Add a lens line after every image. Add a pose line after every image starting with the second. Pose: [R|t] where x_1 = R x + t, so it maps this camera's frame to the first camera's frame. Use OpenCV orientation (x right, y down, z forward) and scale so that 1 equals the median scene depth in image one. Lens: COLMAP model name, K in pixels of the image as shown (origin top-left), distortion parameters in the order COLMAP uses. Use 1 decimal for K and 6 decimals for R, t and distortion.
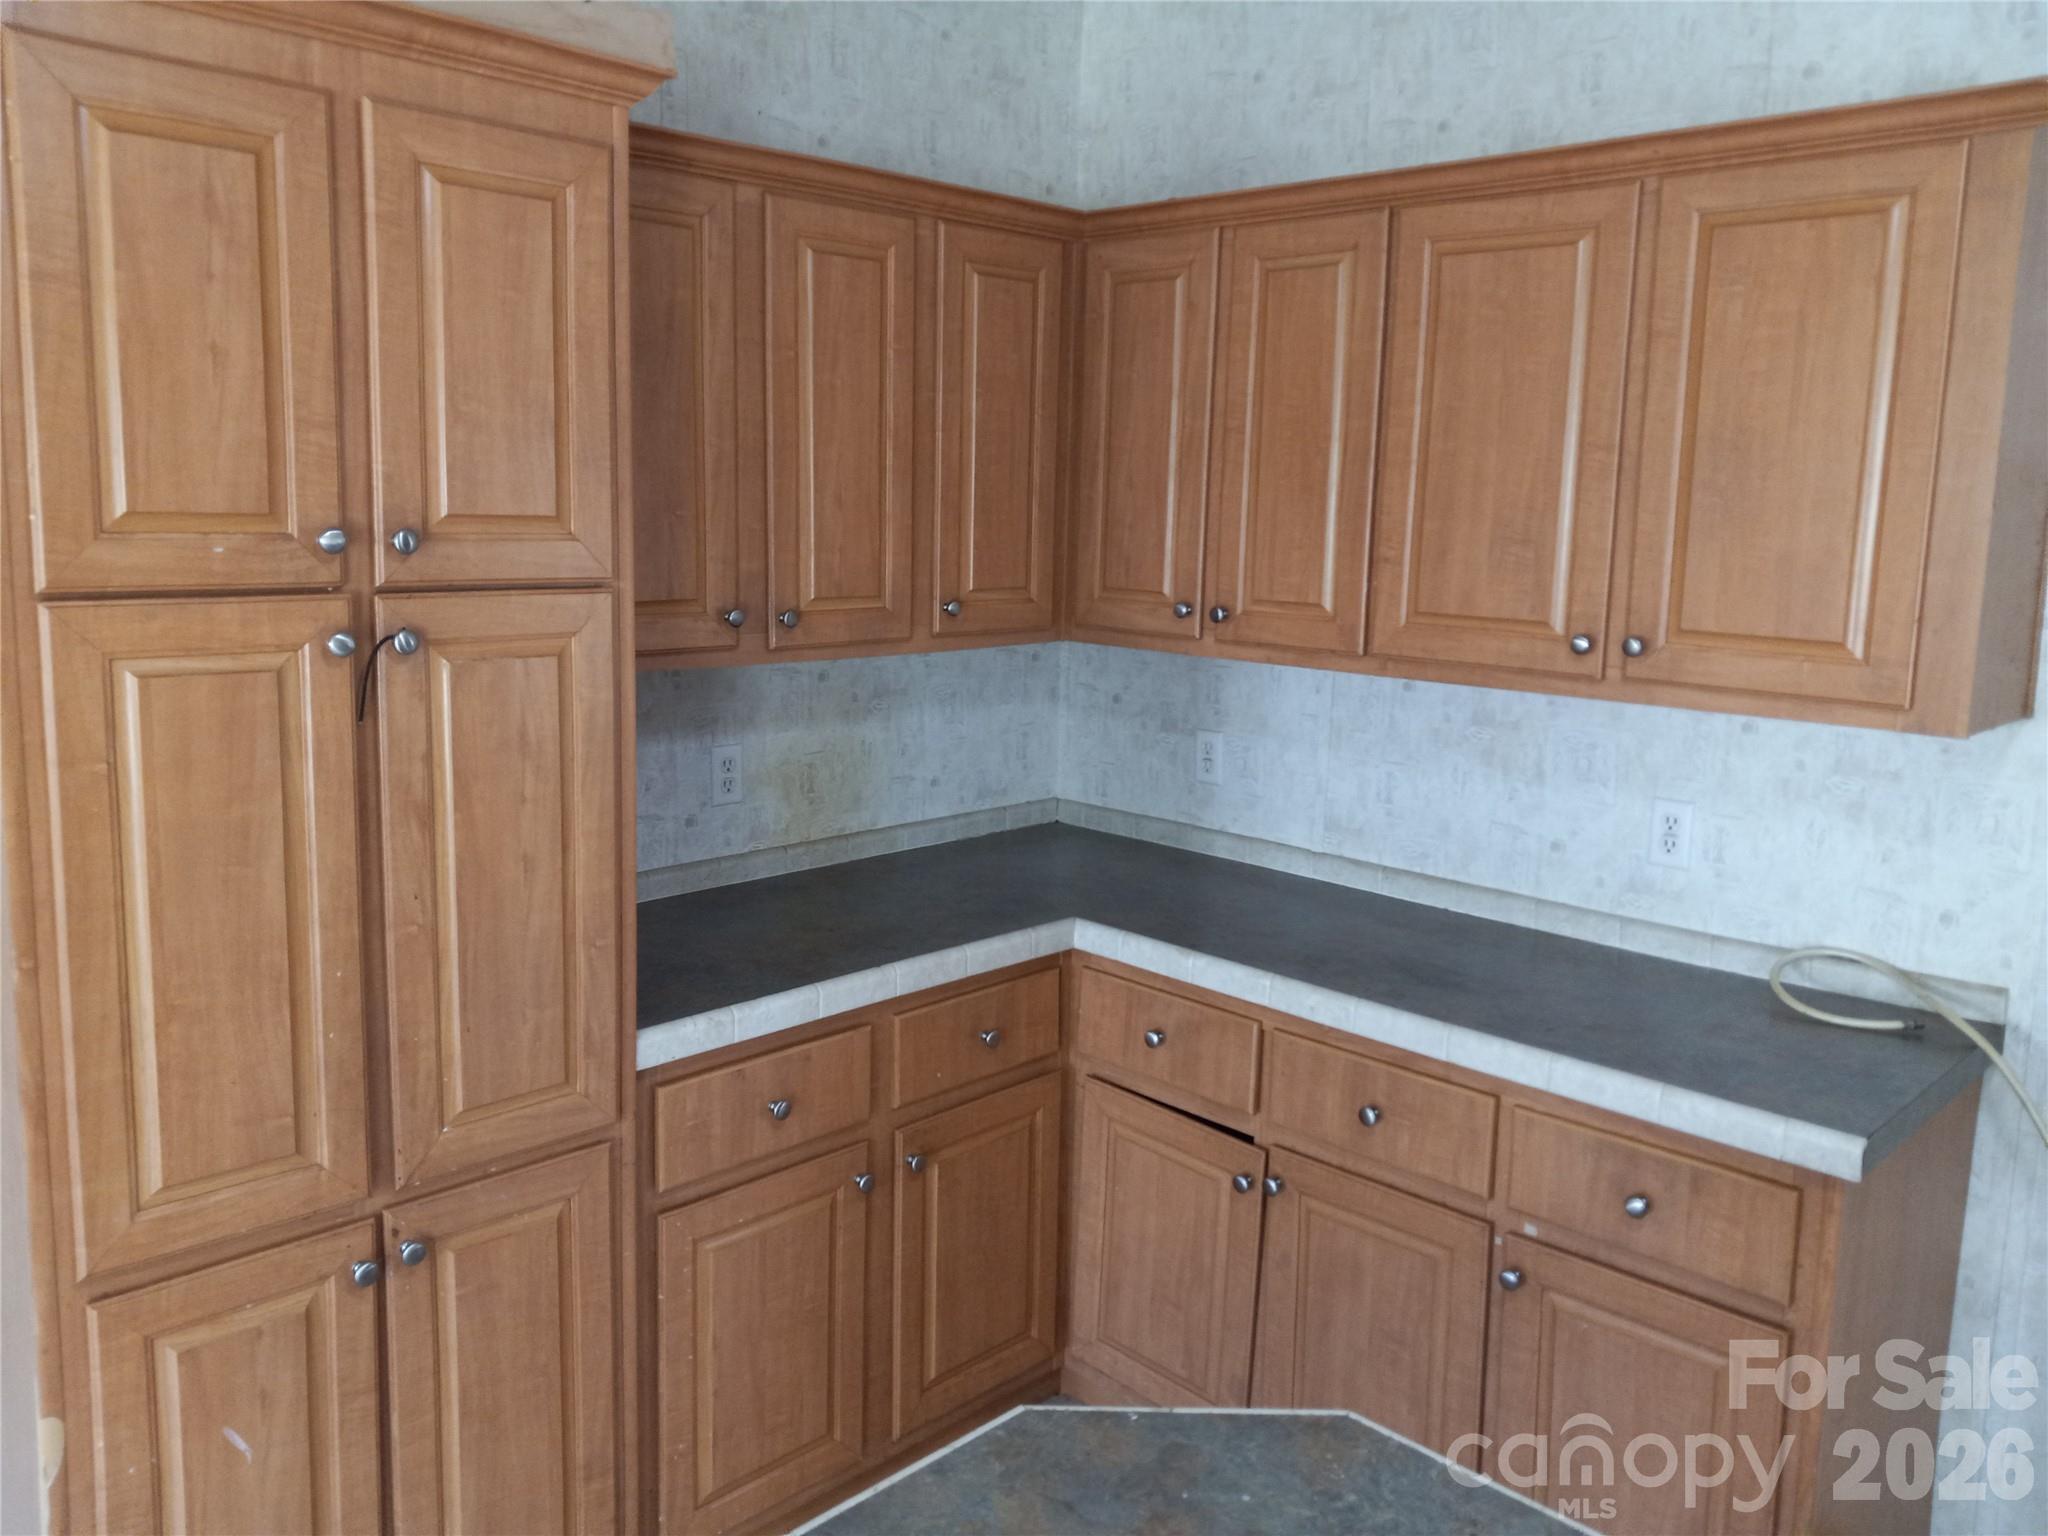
lens RADIAL K [[1602.1, 0, 1049.9], [0, 1602.1, 719.1], [0, 0, 1]] dist [0.077744, -0.100624]
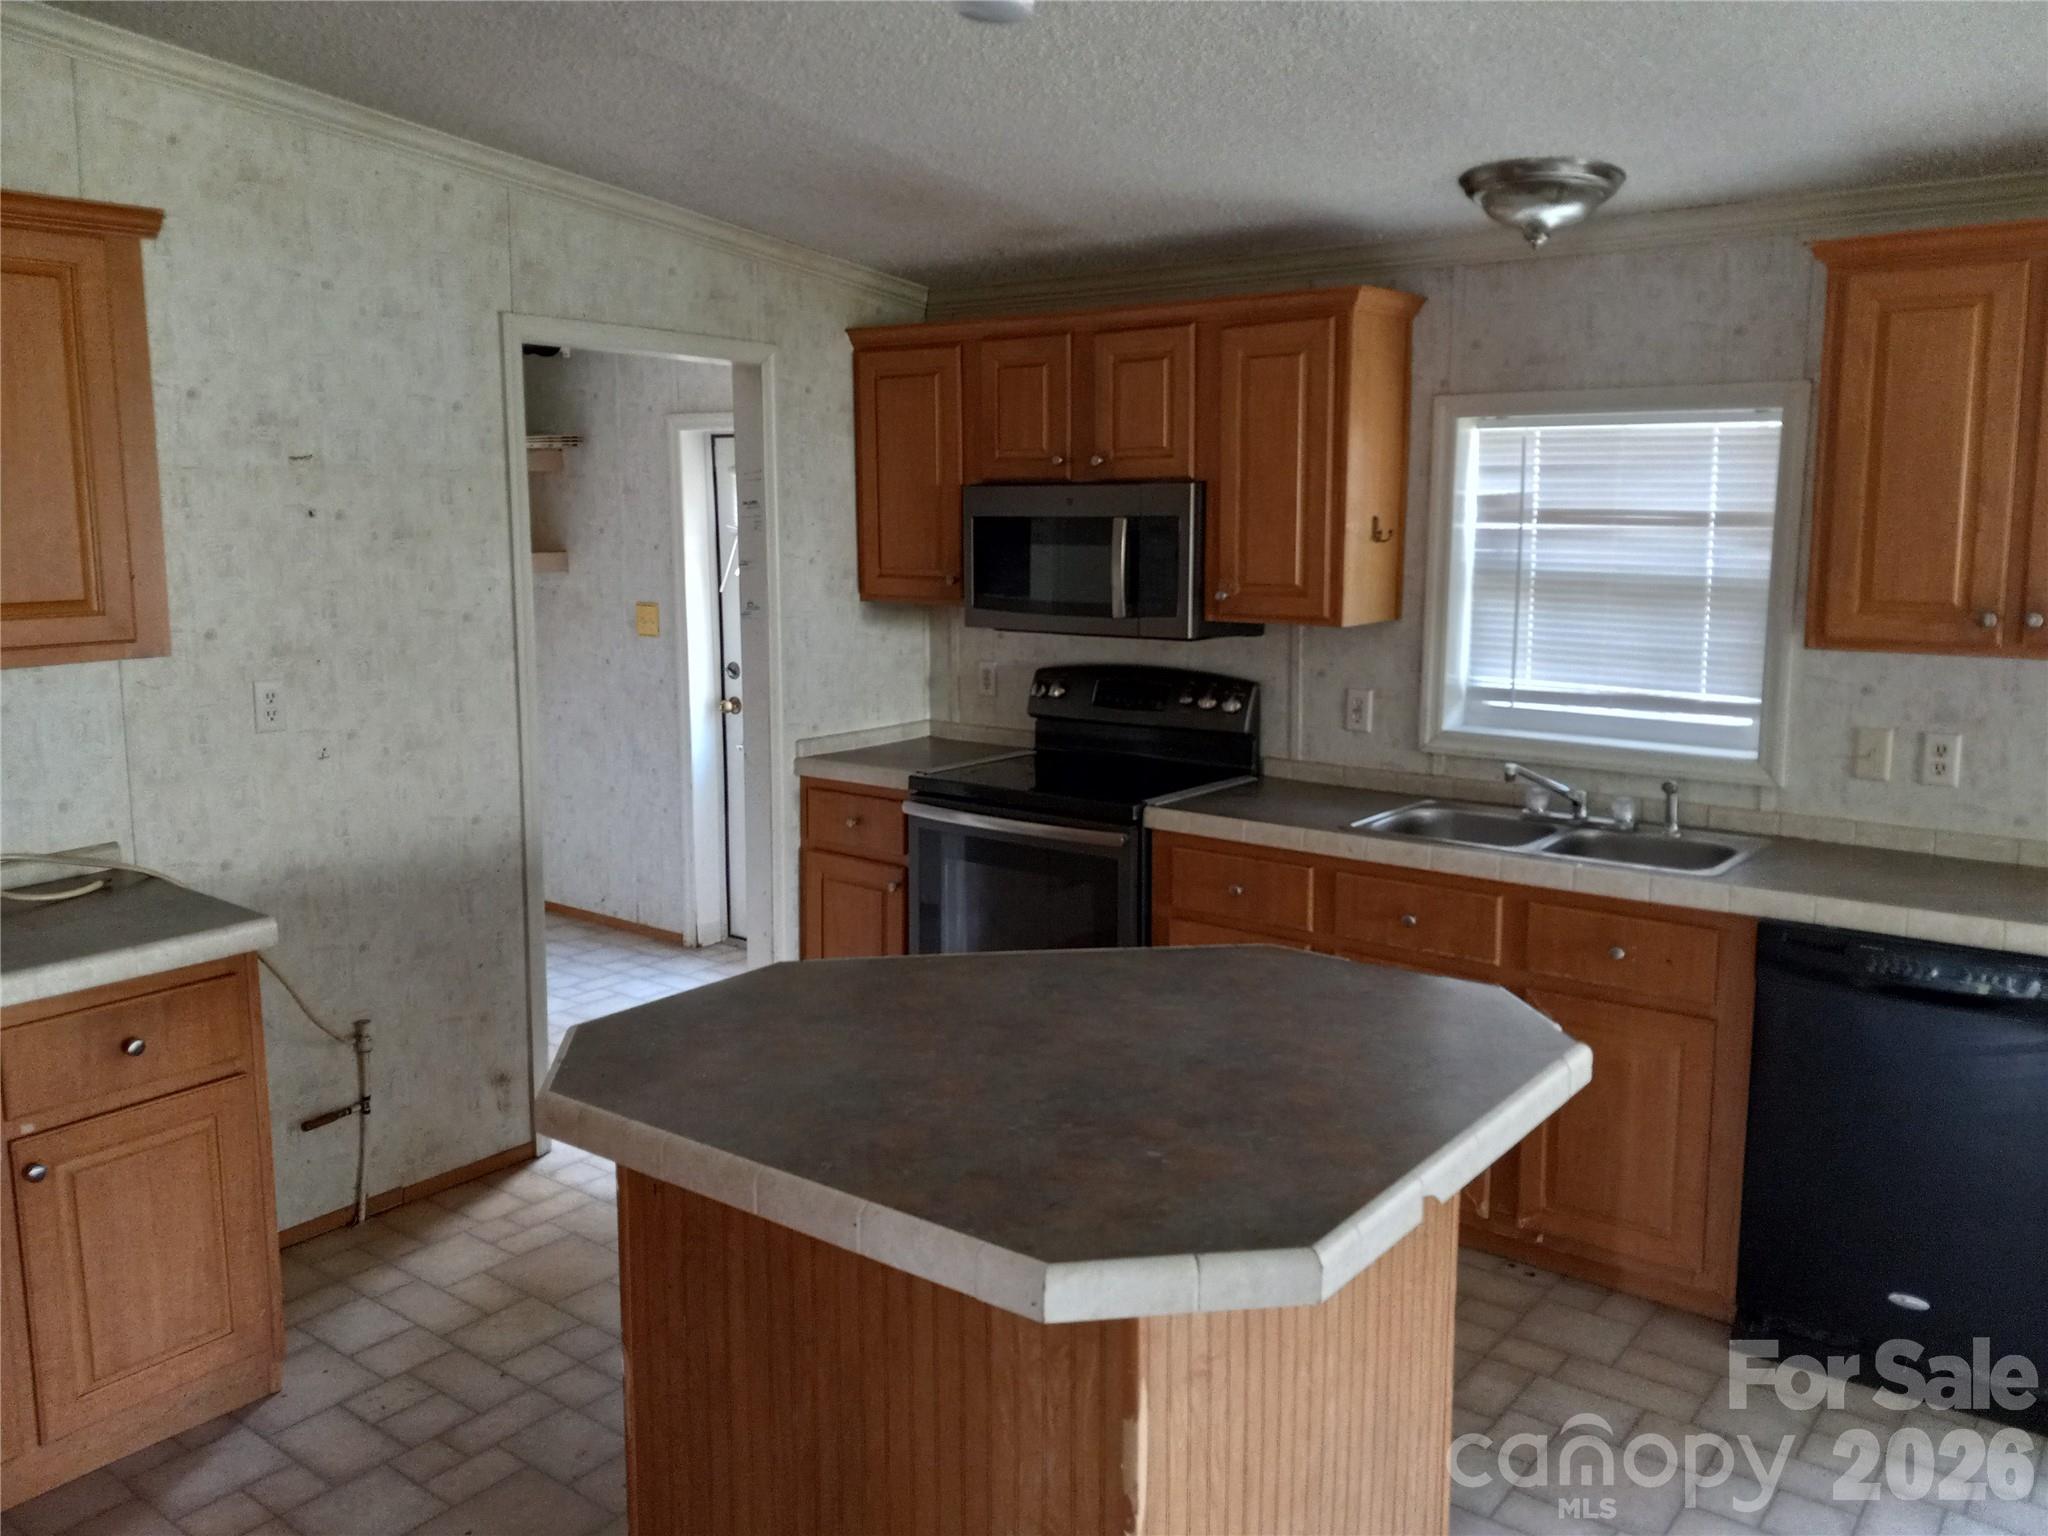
lens RADIAL K [[1624.0, 0, 1027.8], [0, 1624.0, 733.6], [0, 0, 1]] dist [0.068622, -0.096699]
pose [[-0.102924, -0.171606, 0.979775, -0.829388], [0.140647, 0.972598, 0.185124, -0.072275], [-0.984695, 0.156856, -0.075968, 0.317504]]
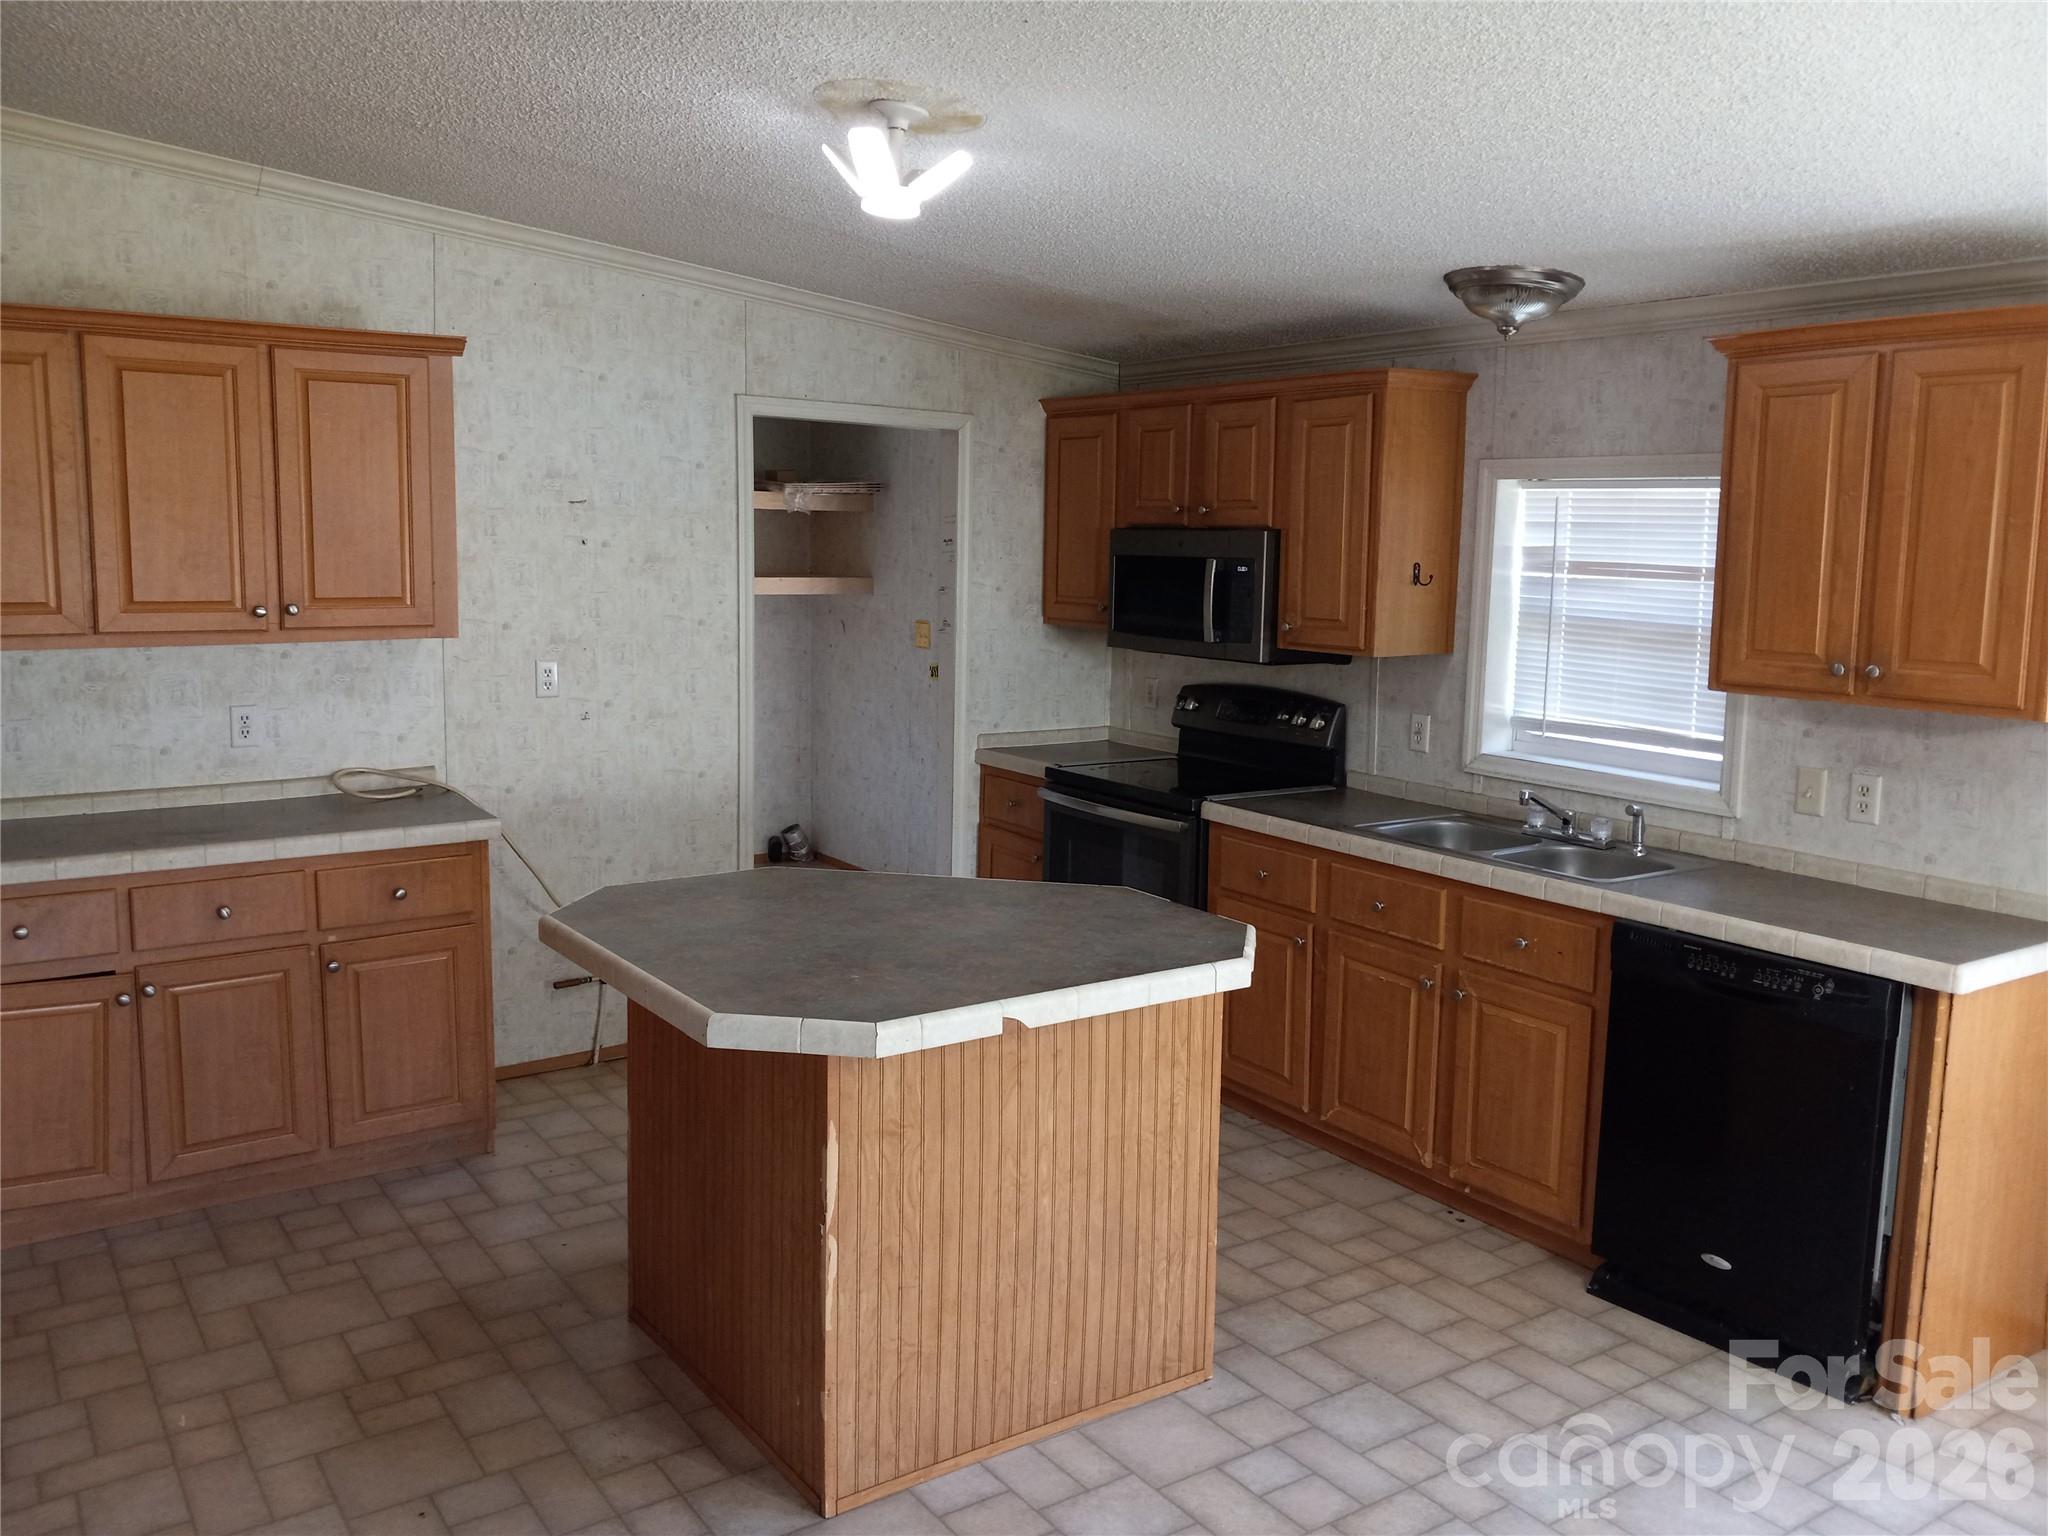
lens RADIAL K [[1643.3, 0, 1023.1], [0, 1643.3, 724.7], [0, 0, 1]] dist [0.079087, -0.169968]
pose [[0.205290, -0.143672, 0.968098, -1.202702], [0.128163, 0.984595, 0.118942, -0.033178], [-0.970273, 0.099657, 0.220541, -0.156032]]
